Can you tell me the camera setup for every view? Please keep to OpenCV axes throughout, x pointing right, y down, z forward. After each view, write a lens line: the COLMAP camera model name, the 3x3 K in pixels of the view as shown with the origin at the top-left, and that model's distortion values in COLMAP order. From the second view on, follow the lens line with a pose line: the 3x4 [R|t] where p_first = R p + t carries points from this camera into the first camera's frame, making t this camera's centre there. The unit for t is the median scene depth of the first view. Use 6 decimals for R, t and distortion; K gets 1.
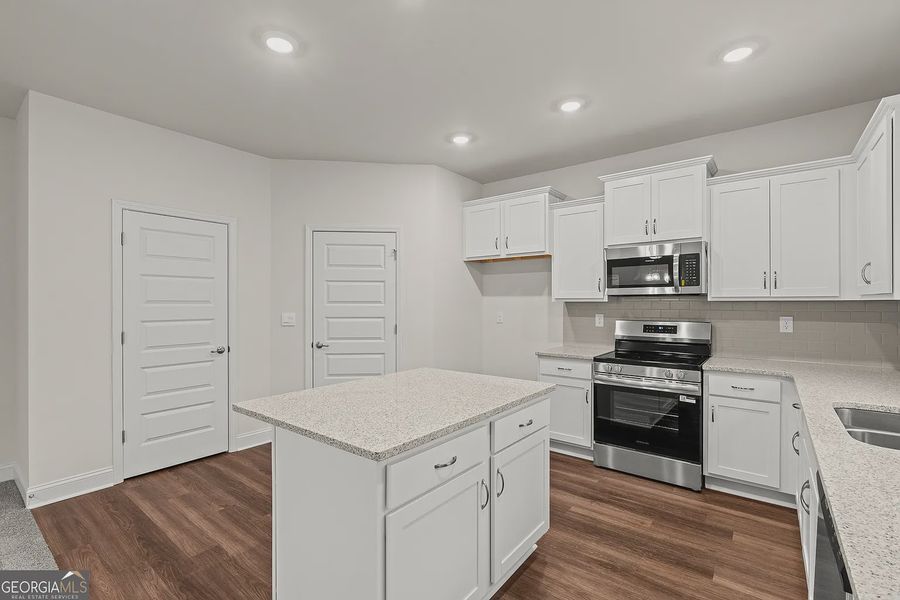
lens RADIAL K [[412.0, 0, 446.8], [0, 412.0, 303.9], [0, 0, 1]] dist [0.000384, 0.002586]
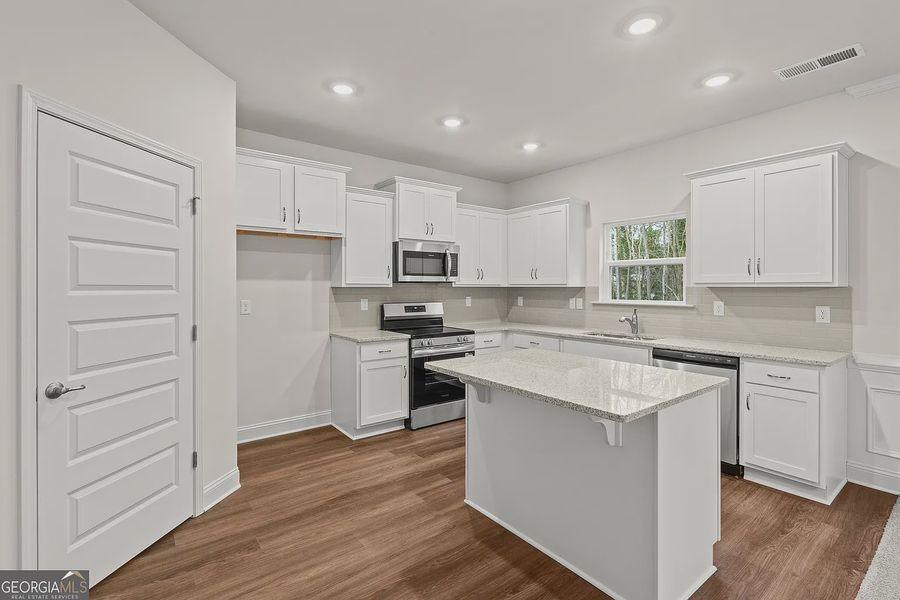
lens RADIAL K [[412.0, 0, 463.2], [0, 412.0, 291.0], [0, 0, 1]] dist [0.000384, 0.002586]
pose [[0.238617, -0.007918, 0.971081, -0.771419], [0.002778, 0.999968, 0.007471, -0.003028], [-0.971110, 0.000915, 0.238632, 0.629443]]
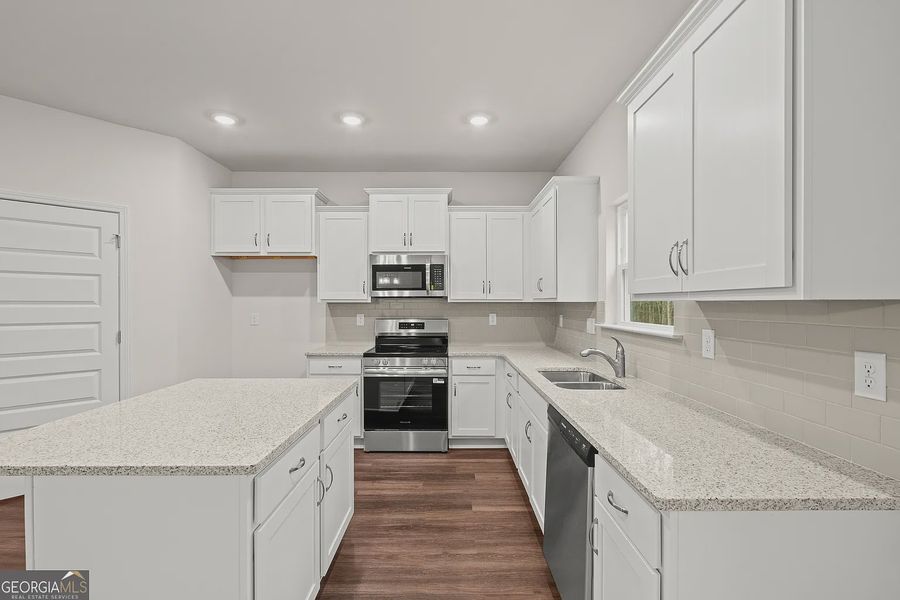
lens RADIAL K [[412.0, 0, 452.3], [0, 412.0, 306.0], [0, 0, 1]] dist [0.000384, 0.002586]
pose [[0.781504, -0.003576, 0.623889, -0.151515], [0.000979, 0.999989, 0.004505, -0.000978], [-0.623899, -0.002910, 0.781500, -0.002559]]
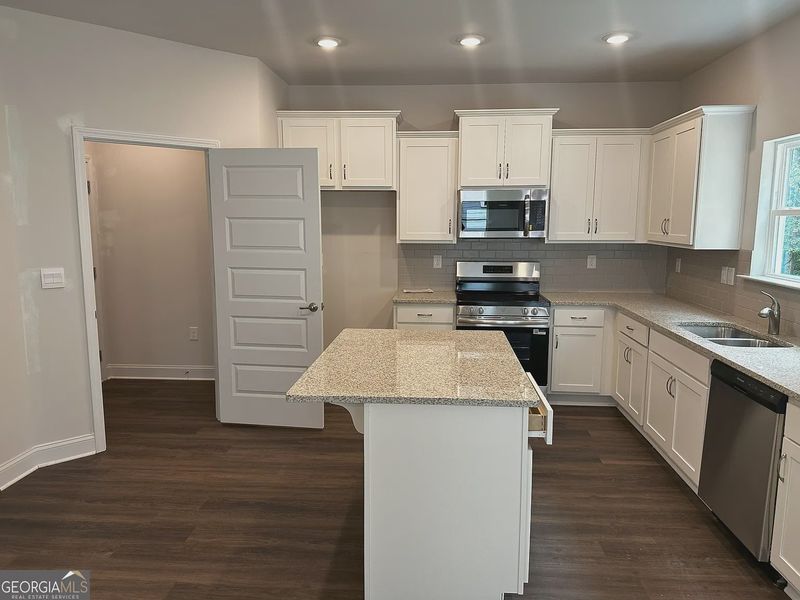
lens RADIAL K [[567.2, 0, 416.1], [0, 567.2, 299.4], [0, 0, 1]] dist [0.071368, -0.069139]
pose [[0.815853, -0.076481, 0.573179, -0.549413], [-0.003758, 0.990493, 0.137514, -0.068424], [-0.578247, -0.114345, 0.807809, -0.056497]]
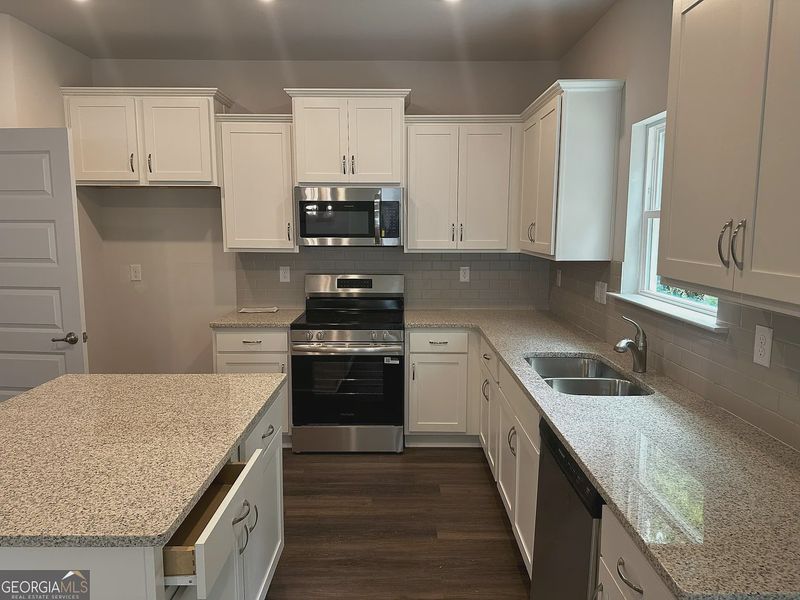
lens RADIAL K [[567.2, 0, 405.8], [0, 567.2, 300.6], [0, 0, 1]] dist [0.071368, -0.069139]
pose [[0.782203, -0.079588, 0.617920, -0.161969], [-0.002112, 0.991463, 0.130373, -0.067117], [-0.623021, -0.103283, 0.775357, -0.001473]]
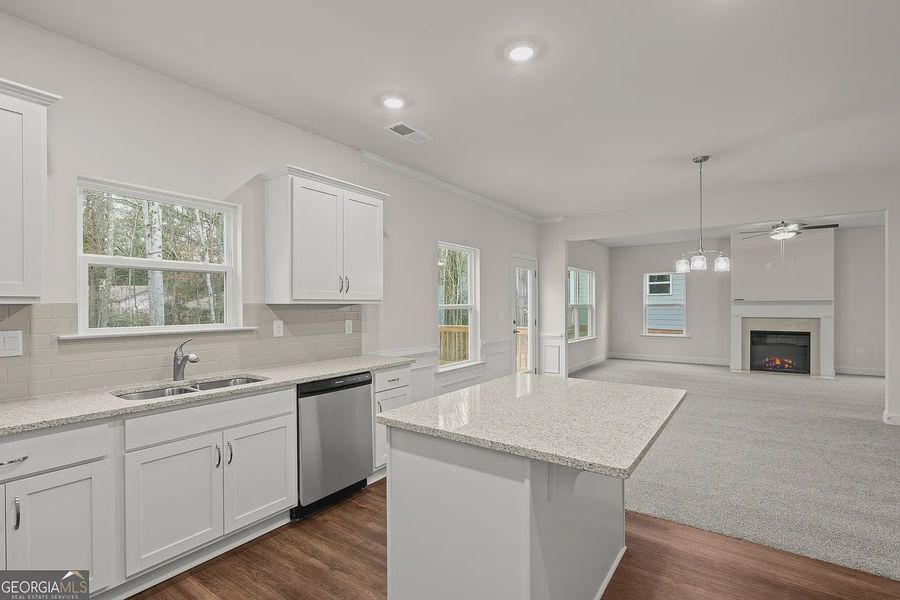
lens RADIAL K [[412.0, 0, 446.9], [0, 412.0, 311.0], [0, 0, 1]] dist [0.000384, 0.002586]
pose [[-0.999618, 0.005683, -0.027036, 0.106956], [0.005206, 0.999830, 0.017682, -0.002798], [0.027132, 0.017534, -0.999478, 1.210597]]
